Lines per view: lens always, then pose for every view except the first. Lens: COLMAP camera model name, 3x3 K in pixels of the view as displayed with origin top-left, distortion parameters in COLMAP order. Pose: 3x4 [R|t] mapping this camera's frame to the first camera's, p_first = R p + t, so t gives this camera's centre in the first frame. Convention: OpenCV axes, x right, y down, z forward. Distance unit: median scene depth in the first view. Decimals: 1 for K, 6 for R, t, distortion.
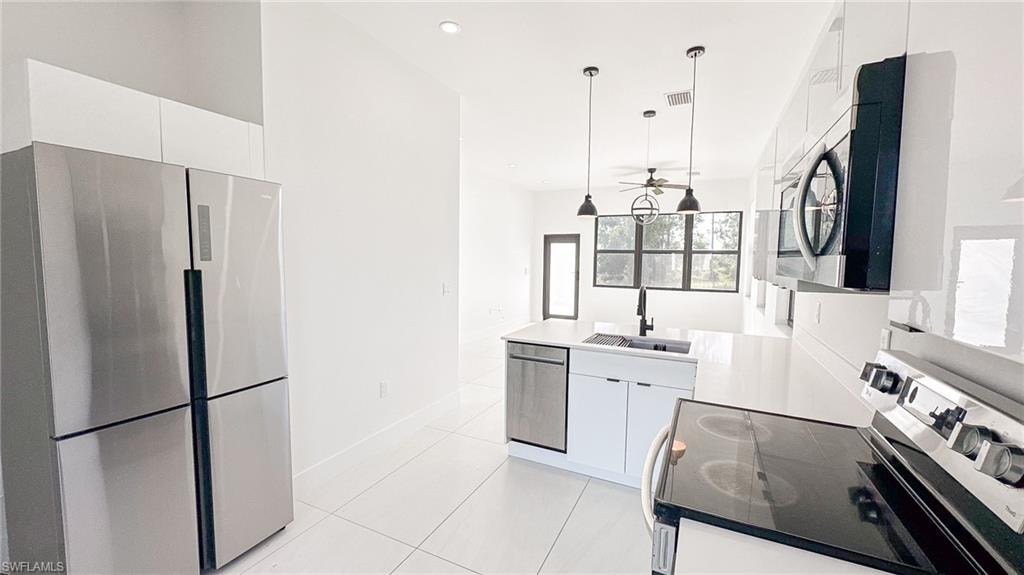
lens RADIAL K [[409.8, 0, 511.5], [0, 409.8, 289.1], [0, 0, 1]] dist [-0.003711, 0.000776]
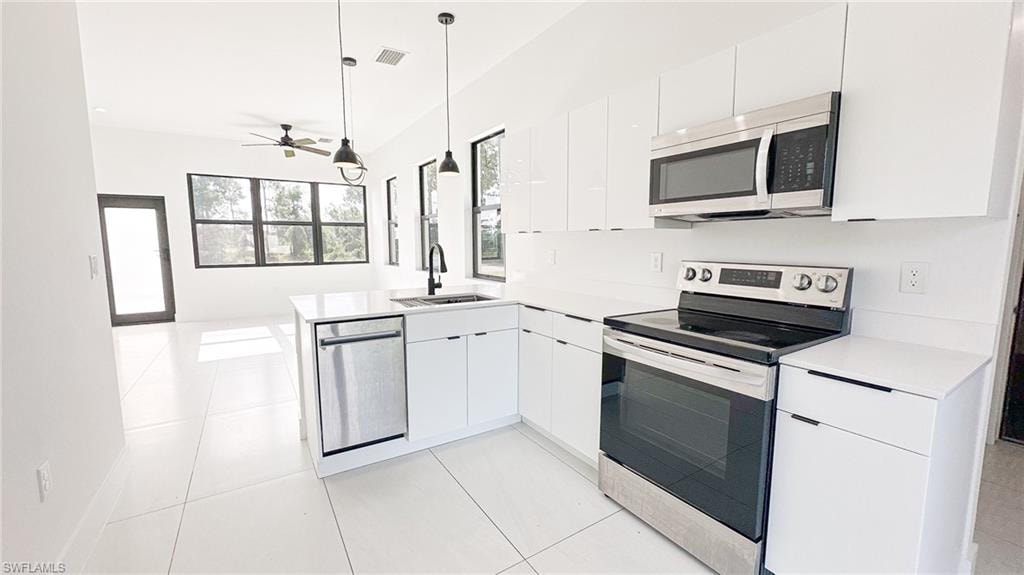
lens RADIAL K [[409.8, 0, 512.4], [0, 409.8, 286.6], [0, 0, 1]] dist [-0.003711, 0.000776]
pose [[0.521486, -0.109300, 0.846230, -0.182988], [0.074831, 0.993799, 0.082246, 0.012272], [-0.849972, 0.020434, 0.526431, 0.137782]]
